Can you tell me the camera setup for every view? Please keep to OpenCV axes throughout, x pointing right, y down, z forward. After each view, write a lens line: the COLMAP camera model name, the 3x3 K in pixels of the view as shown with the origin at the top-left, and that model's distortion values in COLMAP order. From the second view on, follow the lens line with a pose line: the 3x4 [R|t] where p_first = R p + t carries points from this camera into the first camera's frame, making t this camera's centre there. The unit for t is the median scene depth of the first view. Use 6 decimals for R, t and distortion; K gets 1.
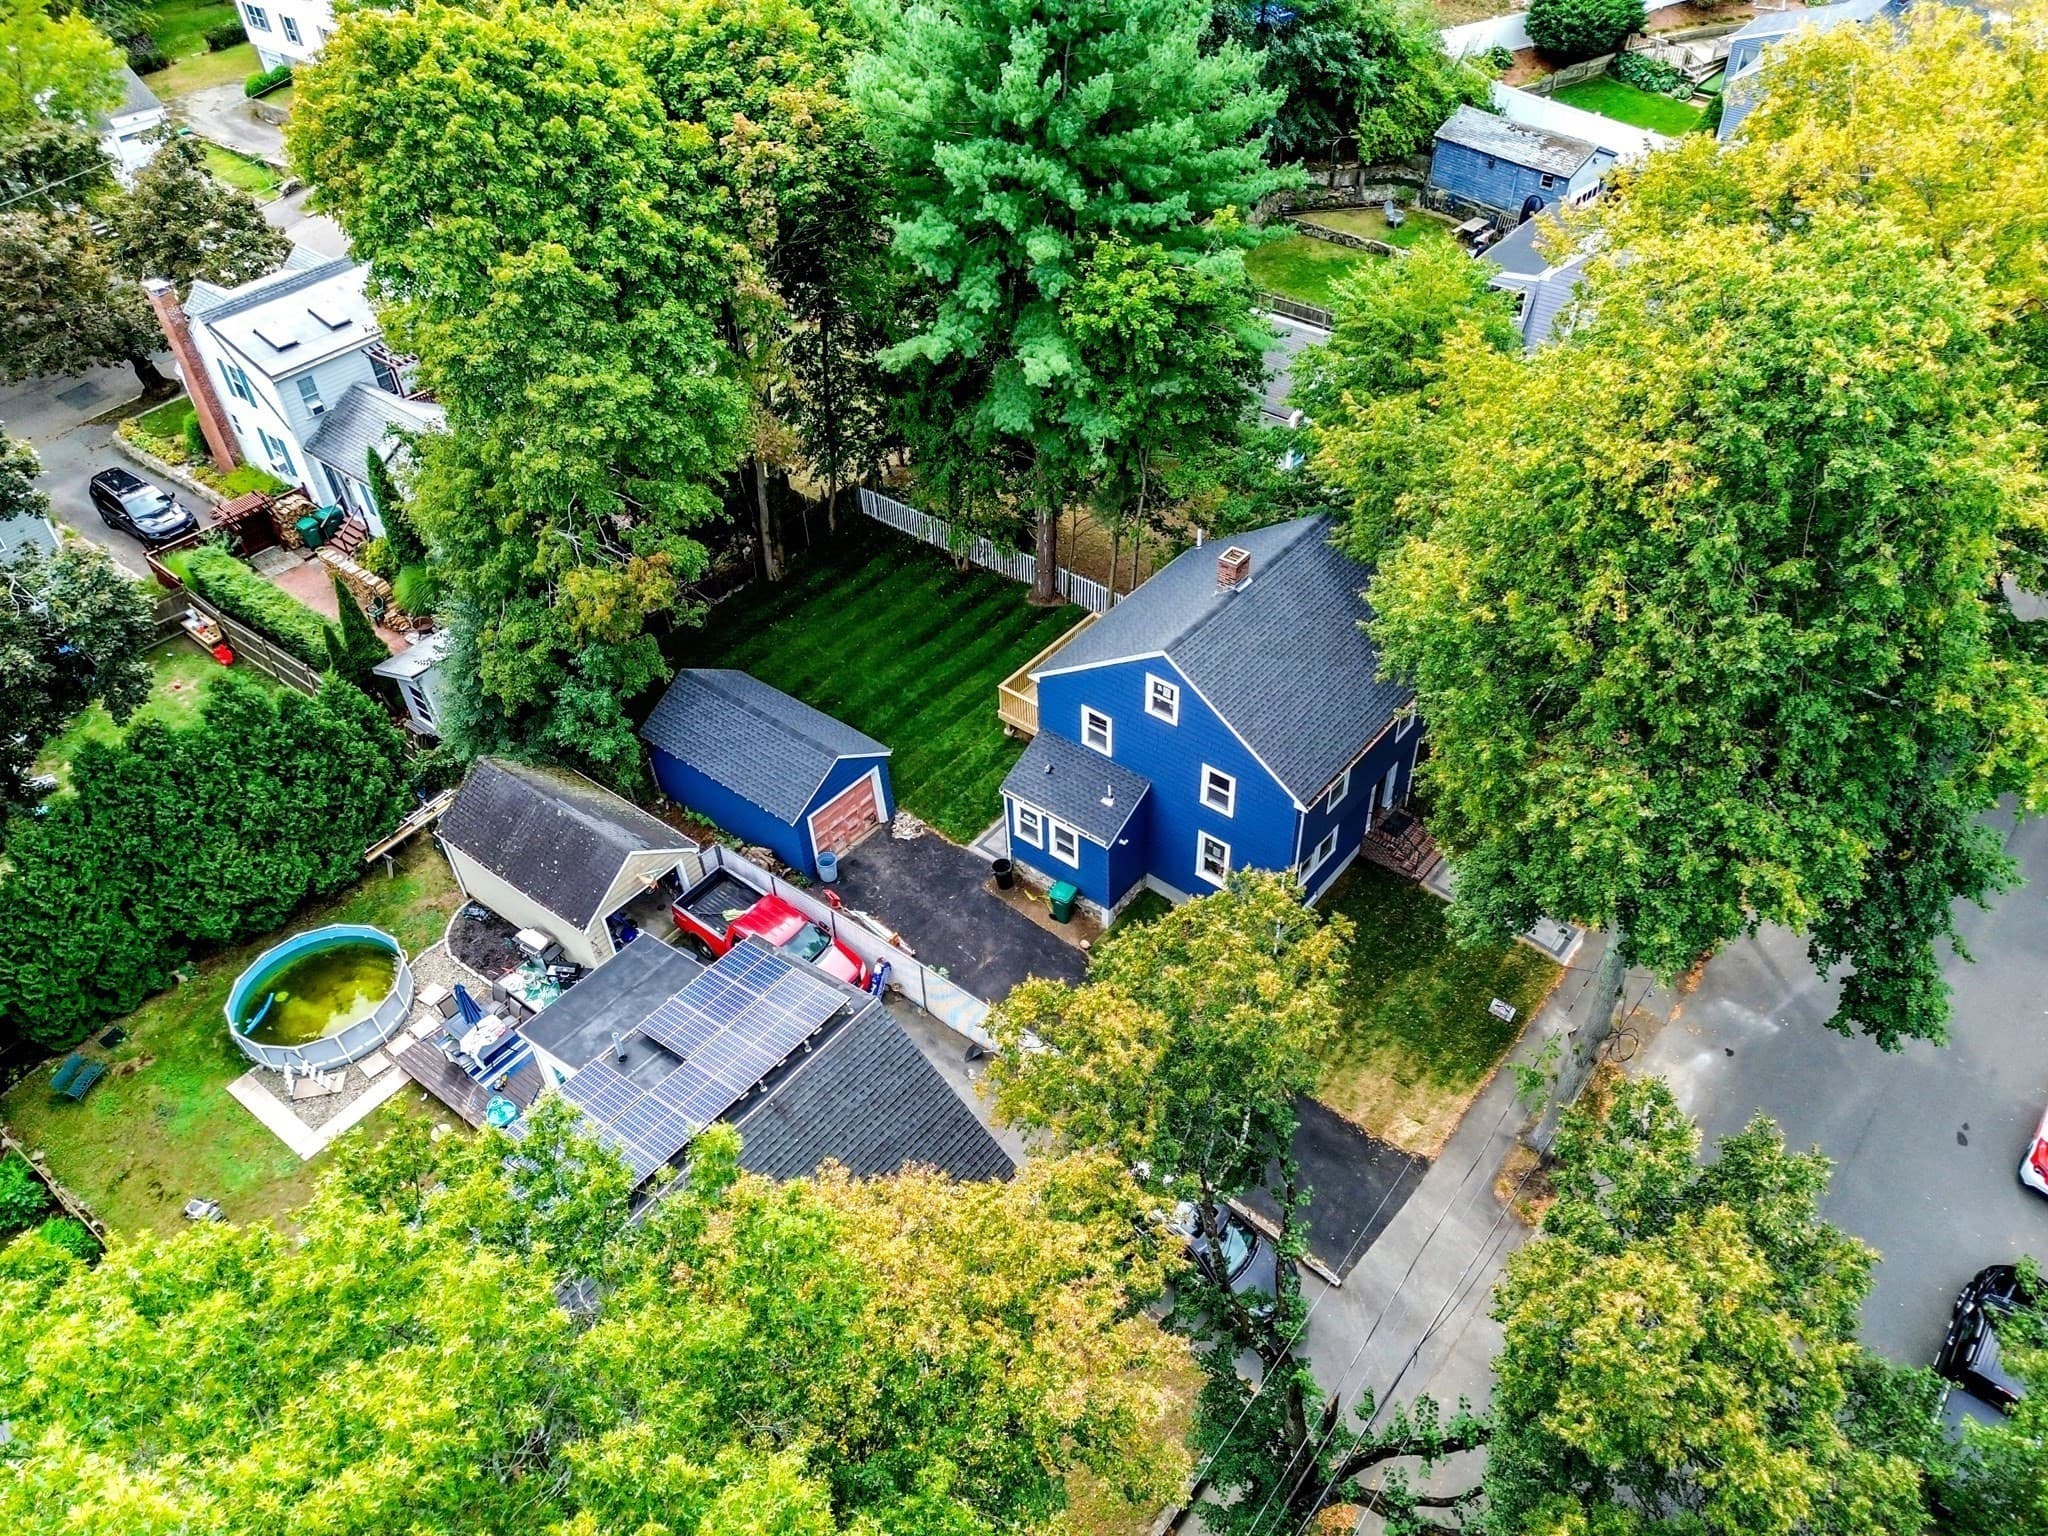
lens RADIAL K [[1472.2, 0, 1024.0], [0, 1472.2, 768.0], [0, 0, 1]] dist [0.059900, -0.007319]
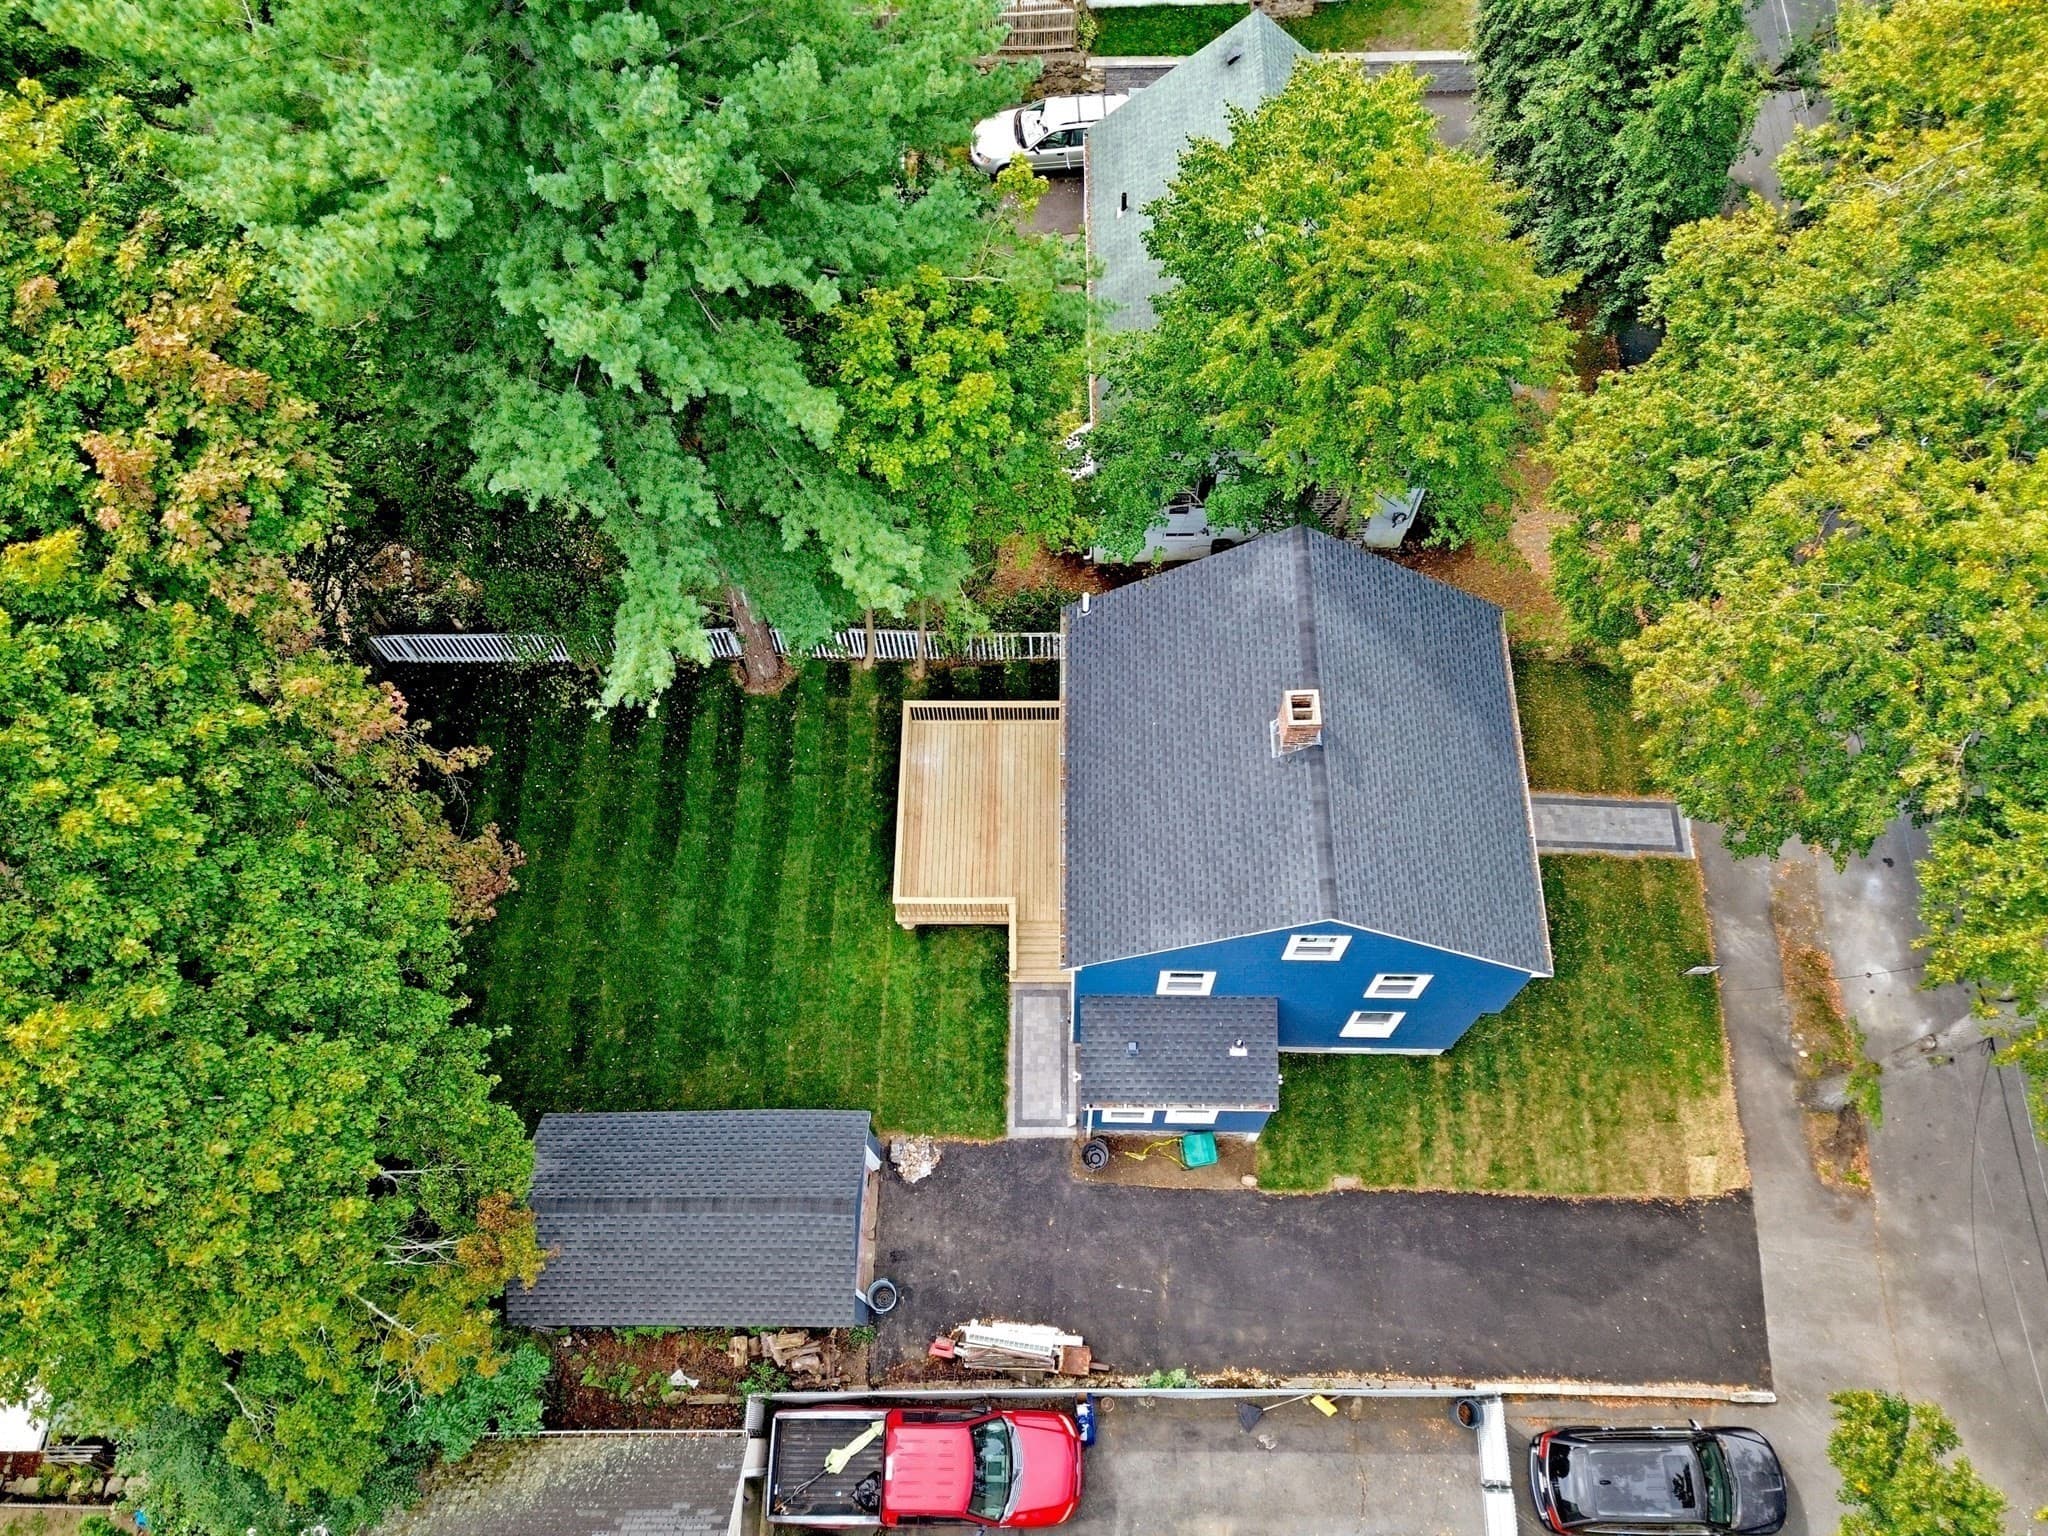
lens RADIAL K [[1472.2, 0, 1024.0], [0, 1472.2, 768.0], [0, 0, 1]] dist [0.059900, -0.007319]
pose [[0.787142, -0.550374, 0.278381, -0.159625], [0.425610, 0.811368, 0.400672, -0.449014], [-0.446389, -0.196904, 0.872906, 0.467924]]
